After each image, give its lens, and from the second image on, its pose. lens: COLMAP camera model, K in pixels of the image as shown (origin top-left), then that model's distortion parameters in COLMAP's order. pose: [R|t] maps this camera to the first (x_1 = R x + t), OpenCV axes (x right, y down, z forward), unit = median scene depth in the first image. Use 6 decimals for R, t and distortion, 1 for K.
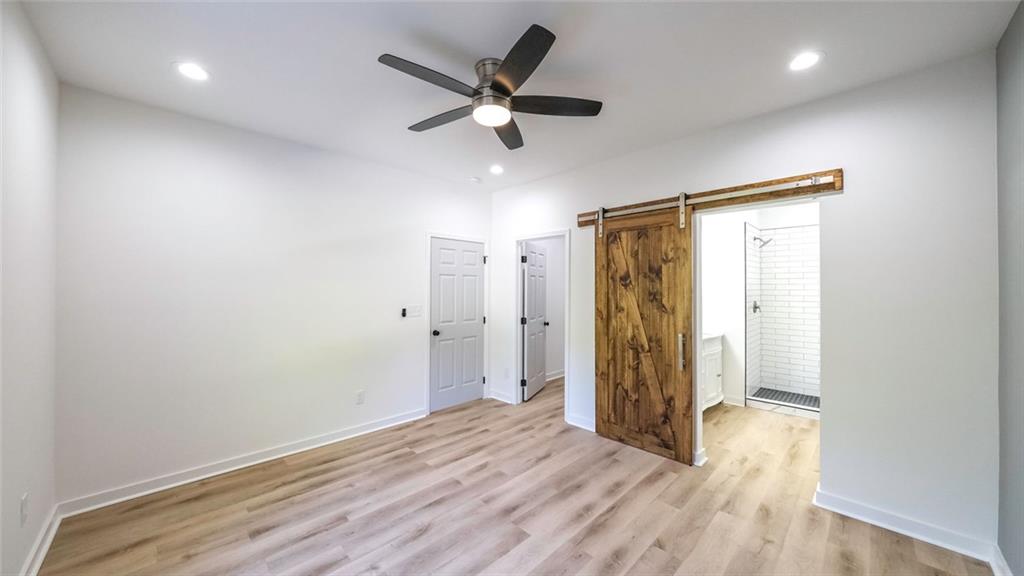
lens RADIAL K [[363.5, 0, 525.8], [0, 363.5, 276.7], [0, 0, 1]] dist [-0.000639, -0.000078]
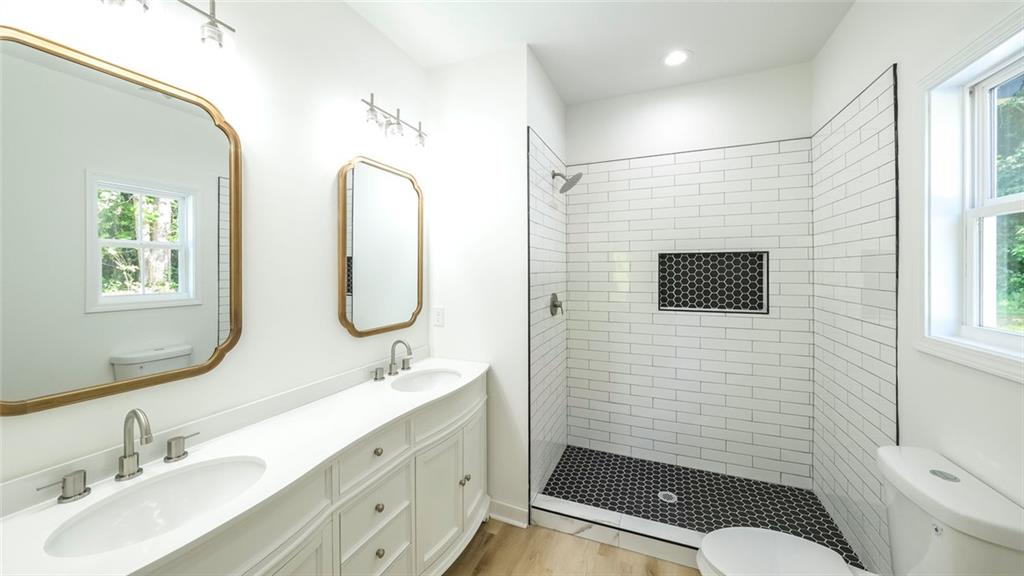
lens RADIAL K [[363.5, 0, 525.8], [0, 363.5, 276.7], [0, 0, 1]] dist [-0.000639, -0.000078]
pose [[0.923195, -0.025038, 0.383515, 0.394795], [0.011248, 0.999208, 0.038157, 0.022779], [-0.384167, -0.030913, 0.922746, 0.536067]]
